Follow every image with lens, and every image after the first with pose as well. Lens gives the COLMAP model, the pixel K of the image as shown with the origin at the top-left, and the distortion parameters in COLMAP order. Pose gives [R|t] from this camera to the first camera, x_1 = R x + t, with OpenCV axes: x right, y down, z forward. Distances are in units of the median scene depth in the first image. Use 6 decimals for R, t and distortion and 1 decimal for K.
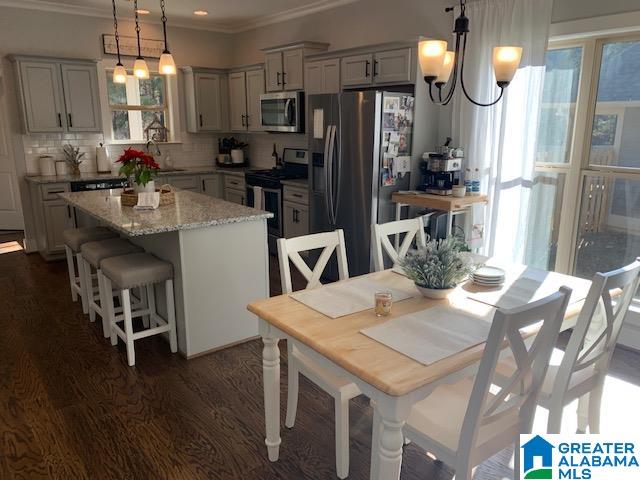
lens RADIAL K [[493.1, 0, 320.9], [0, 493.1, 242.1], [0, 0, 1]] dist [-0.007218, -0.008631]
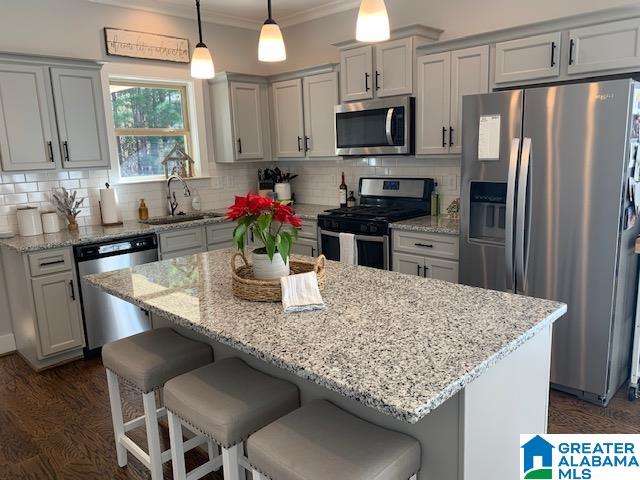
lens RADIAL K [[493.1, 0, 319.1], [0, 493.1, 238.9], [0, 0, 1]] dist [-0.007218, -0.008631]
pose [[0.991821, -0.061186, 0.112017, -0.241387], [0.067816, 0.996105, -0.056357, -0.066549], [-0.108132, 0.063492, 0.992107, 0.300756]]
